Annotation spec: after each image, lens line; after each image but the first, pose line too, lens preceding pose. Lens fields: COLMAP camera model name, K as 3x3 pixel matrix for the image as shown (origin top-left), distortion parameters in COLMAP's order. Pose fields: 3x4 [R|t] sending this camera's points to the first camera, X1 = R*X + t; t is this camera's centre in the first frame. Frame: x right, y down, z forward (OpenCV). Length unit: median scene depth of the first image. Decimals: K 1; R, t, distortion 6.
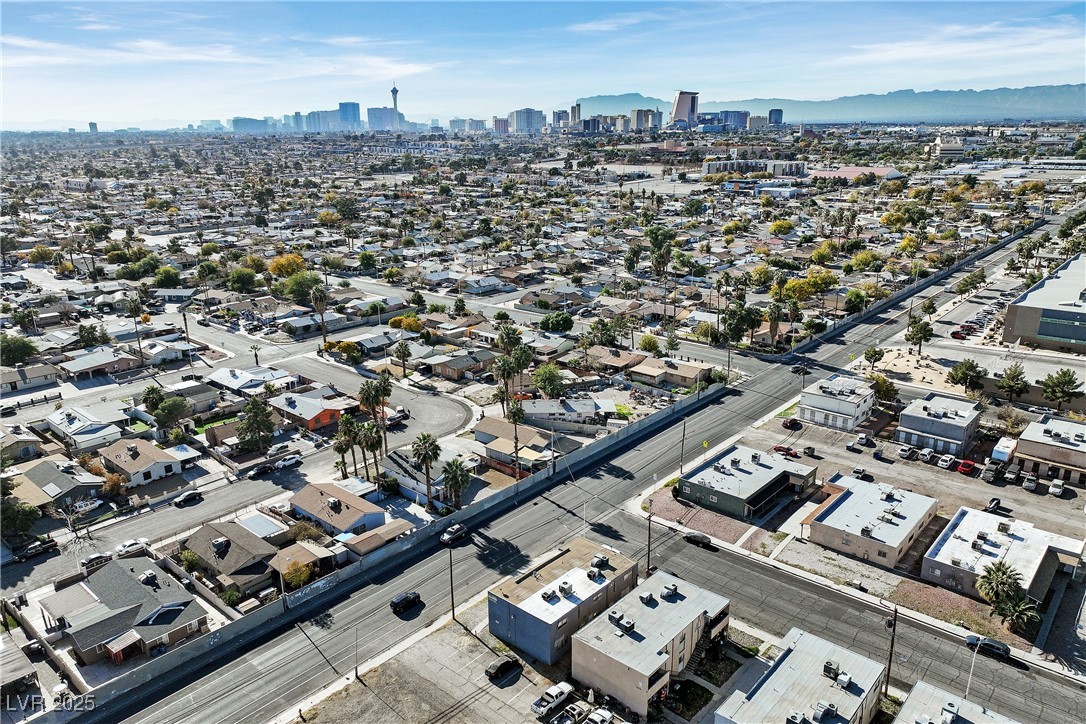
lens RADIAL K [[764.4, 0, 544.2], [0, 764.4, 361.6], [0, 0, 1]] dist [0.003730, 0.010012]
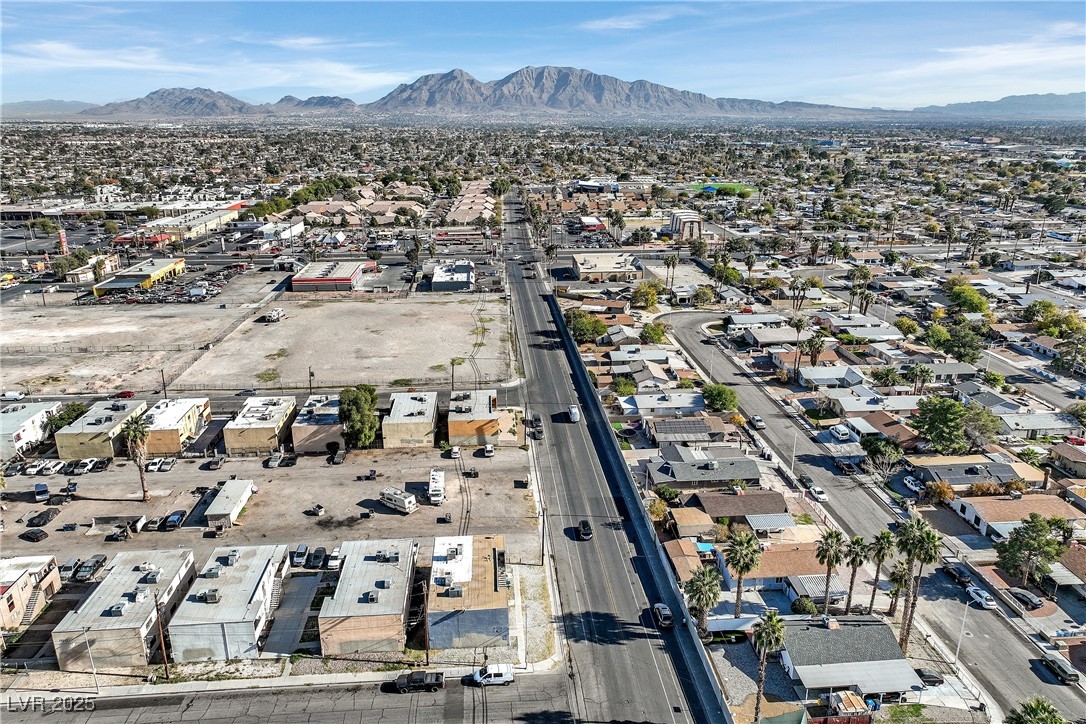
lens RADIAL K [[764.4, 0, 544.2], [0, 764.4, 361.6], [0, 0, 1]] dist [0.003730, 0.010012]
pose [[-0.697945, 0.230228, -0.678135, 0.430421], [-0.197242, 0.848497, 0.491069, -0.361221], [0.688453, 0.476496, -0.546794, 1.067319]]
